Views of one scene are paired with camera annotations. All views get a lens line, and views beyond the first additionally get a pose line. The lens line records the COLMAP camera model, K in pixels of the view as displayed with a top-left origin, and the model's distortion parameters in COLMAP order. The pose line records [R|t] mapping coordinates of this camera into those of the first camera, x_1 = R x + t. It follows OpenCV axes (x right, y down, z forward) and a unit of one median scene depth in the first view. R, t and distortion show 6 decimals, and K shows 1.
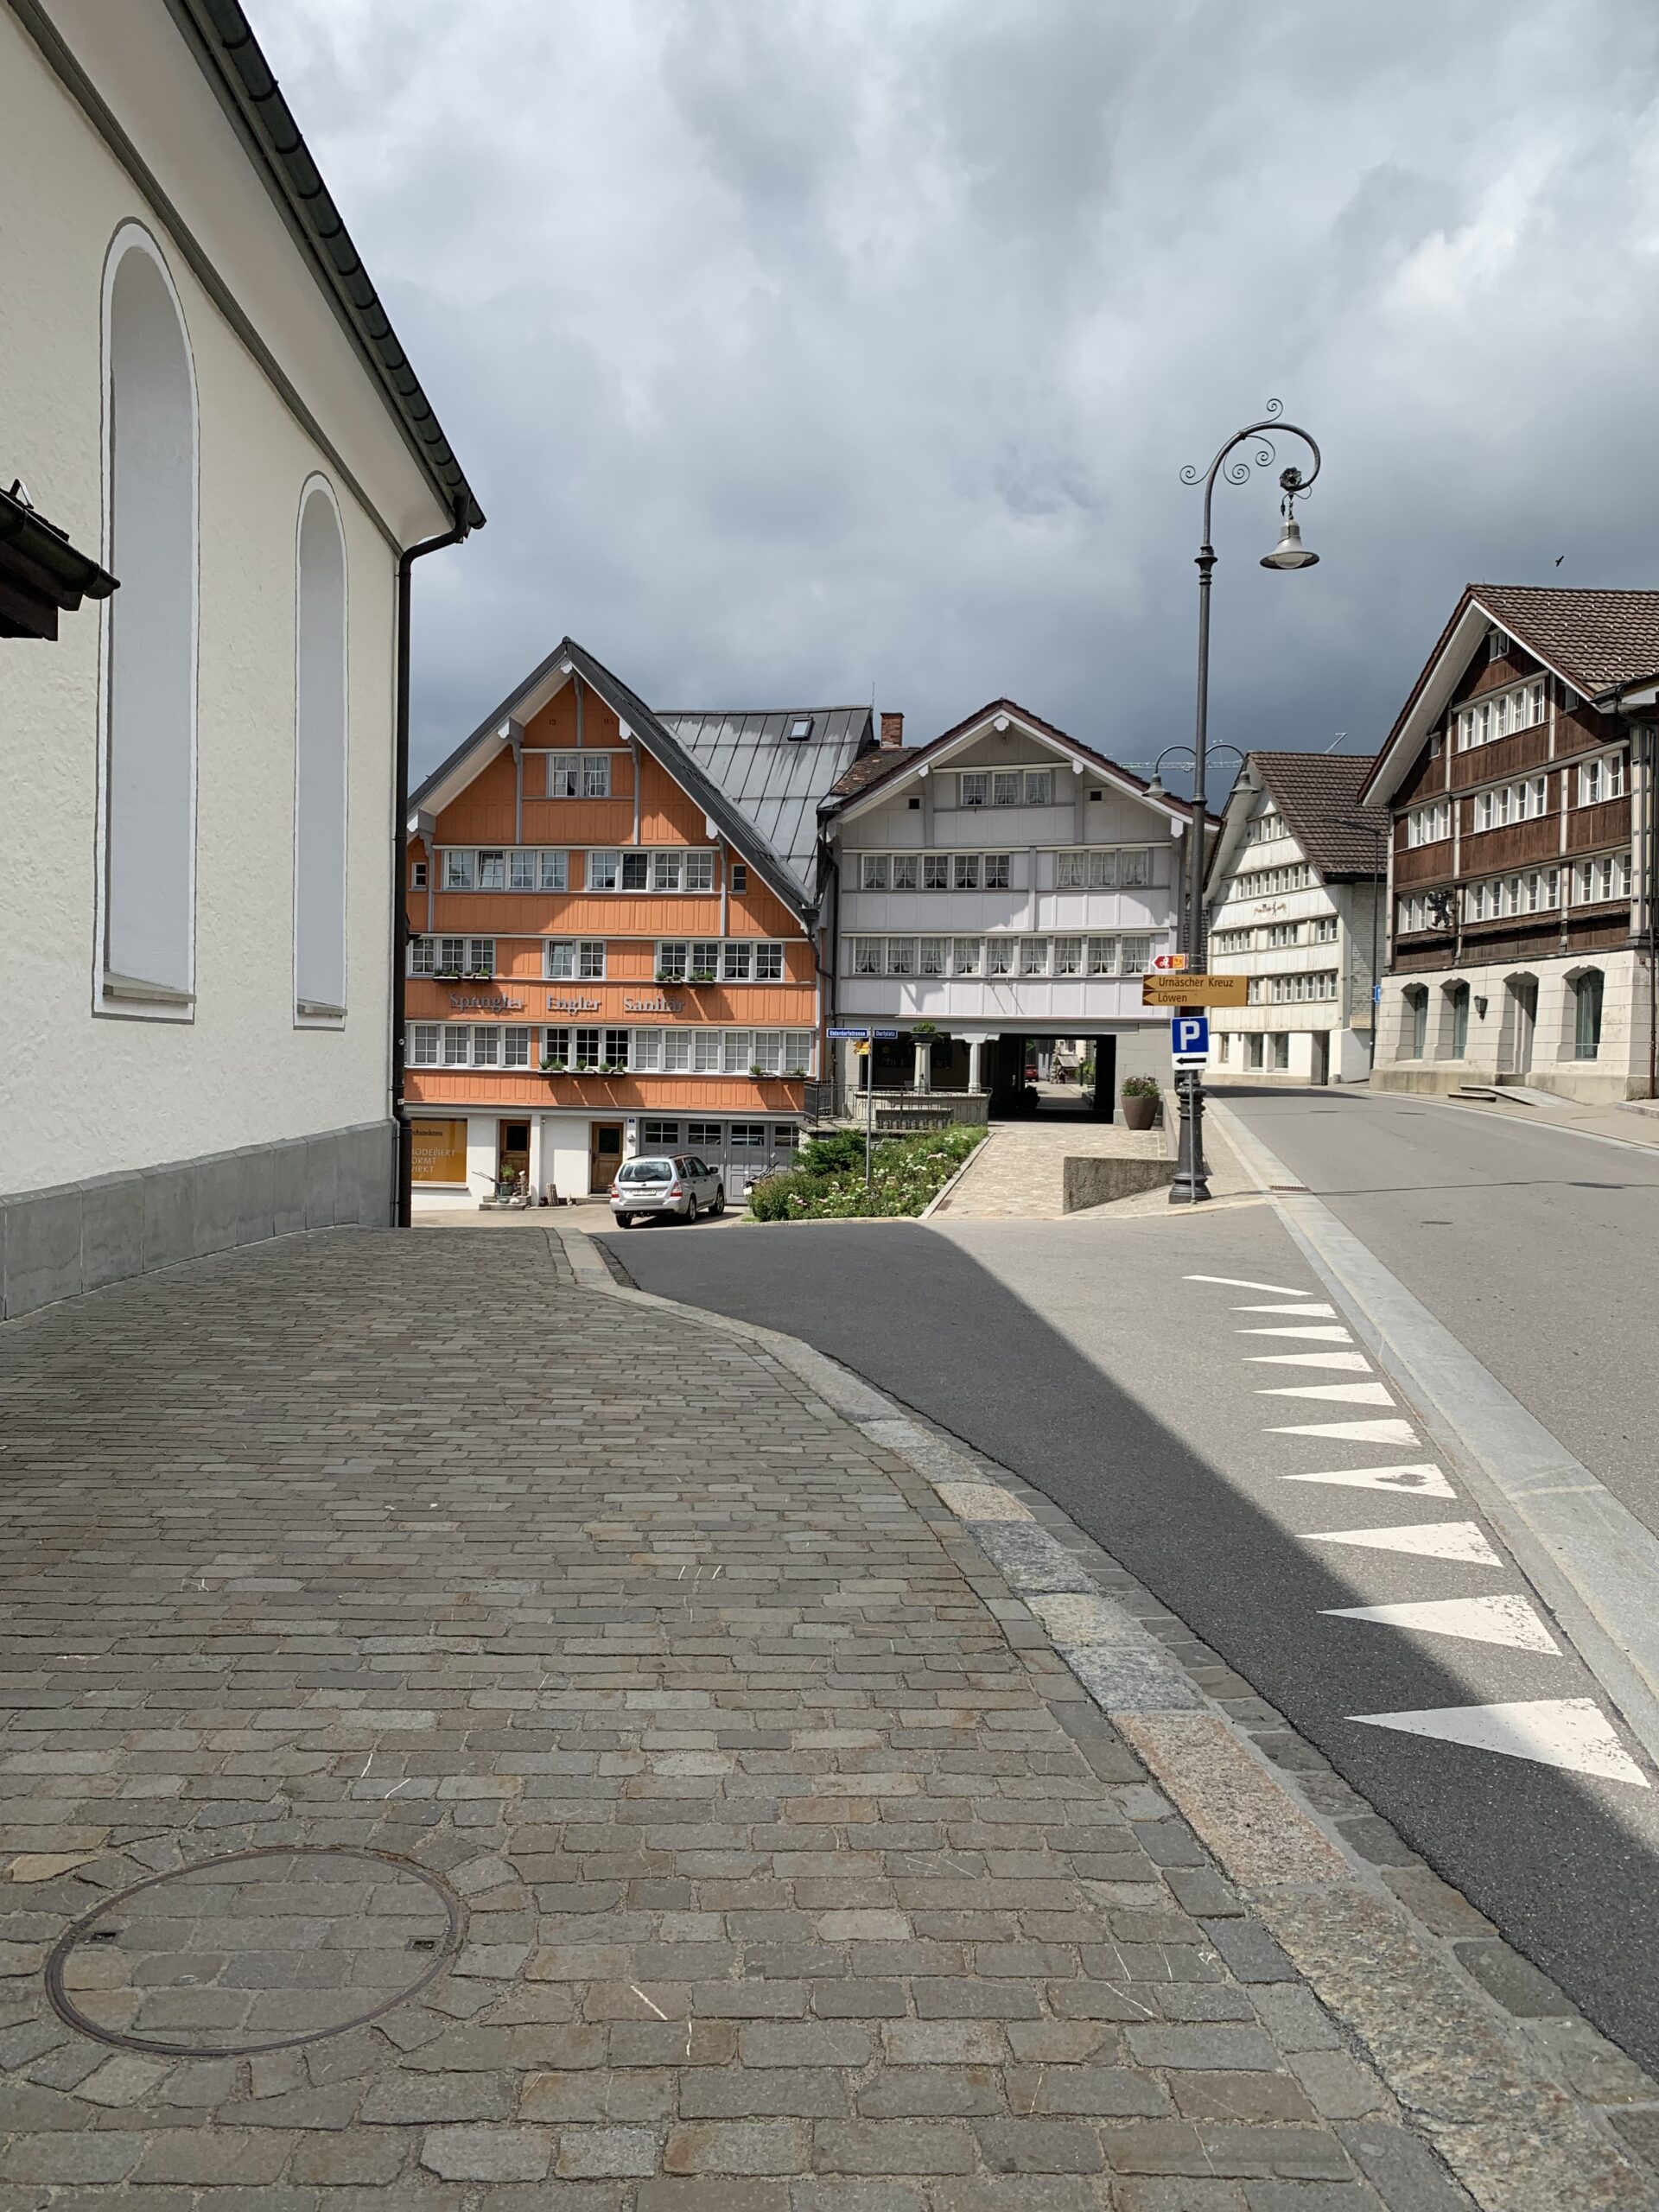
lens RADIAL K [[1703.3, 0, 860.3], [0, 1703.3, 1105.4], [0, 0, 1]] dist [-0.009086, -0.002909]
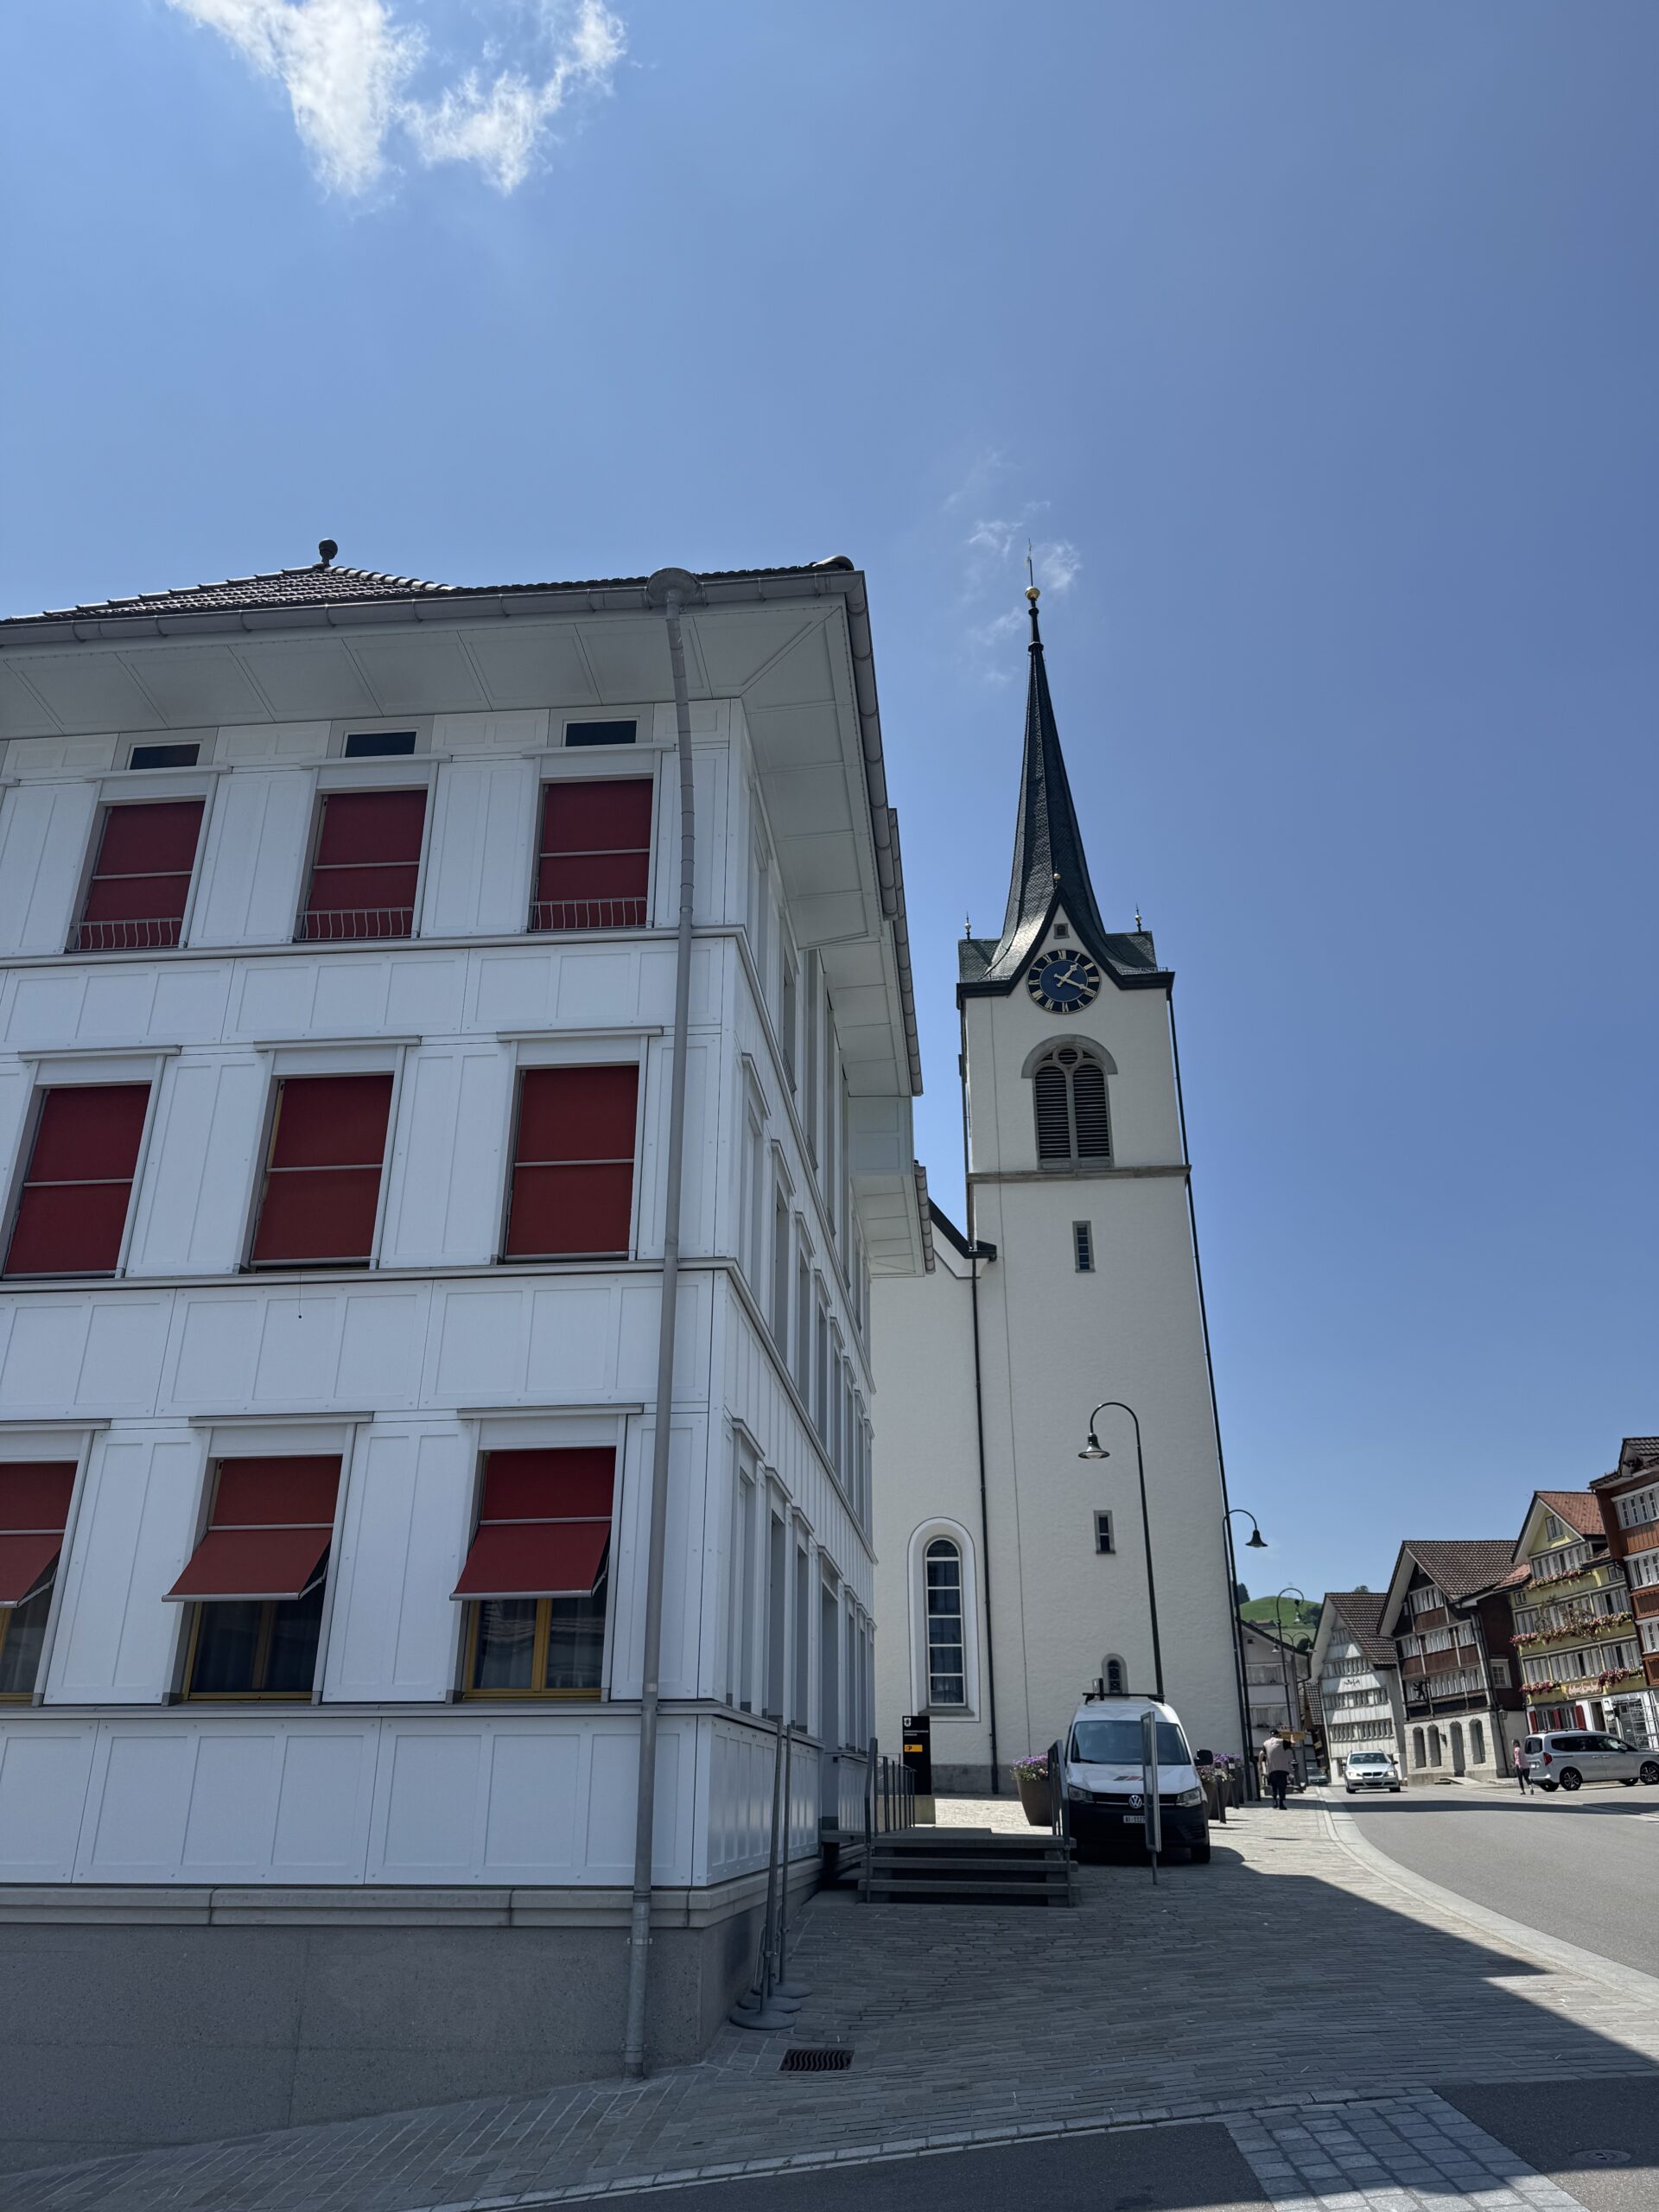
lens RADIAL K [[1552.2, 0, 829.5], [0, 1552.2, 1106.0], [0, 0, 1]] dist [0.001534, 0.000403]
pose [[0.993266, -0.065278, -0.095717, -0.169249], [0.016809, 0.898612, -0.438422, 0.070903], [0.114632, 0.433861, 0.893658, -1.195347]]
